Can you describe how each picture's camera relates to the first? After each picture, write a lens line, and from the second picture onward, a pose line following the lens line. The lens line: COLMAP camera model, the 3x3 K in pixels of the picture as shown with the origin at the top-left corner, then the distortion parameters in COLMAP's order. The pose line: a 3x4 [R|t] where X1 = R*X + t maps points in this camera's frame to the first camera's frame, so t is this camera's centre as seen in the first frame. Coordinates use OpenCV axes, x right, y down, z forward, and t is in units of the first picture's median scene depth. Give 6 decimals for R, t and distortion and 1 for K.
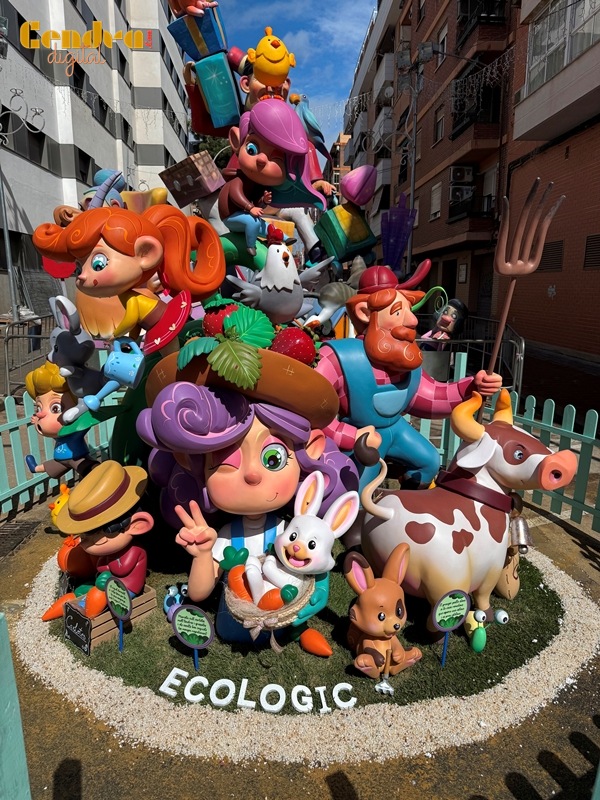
lens RADIAL K [[565.3, 0, 301.0], [0, 565.3, 419.3], [0, 0, 1]] dist [0.081800, -0.099533]
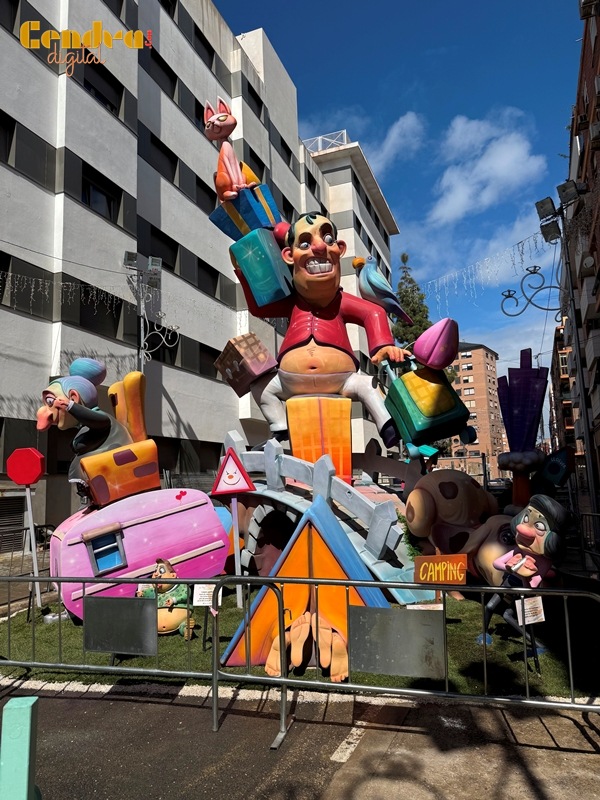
lens RADIAL K [[565.3, 0, 301.0], [0, 565.3, 419.3], [0, 0, 1]] dist [0.081800, -0.099533]
pose [[0.910483, -0.080757, -0.405585, 0.230020], [-0.057268, 0.946677, -0.317053, -0.072455], [0.409562, 0.311898, 0.857309, 0.322535]]
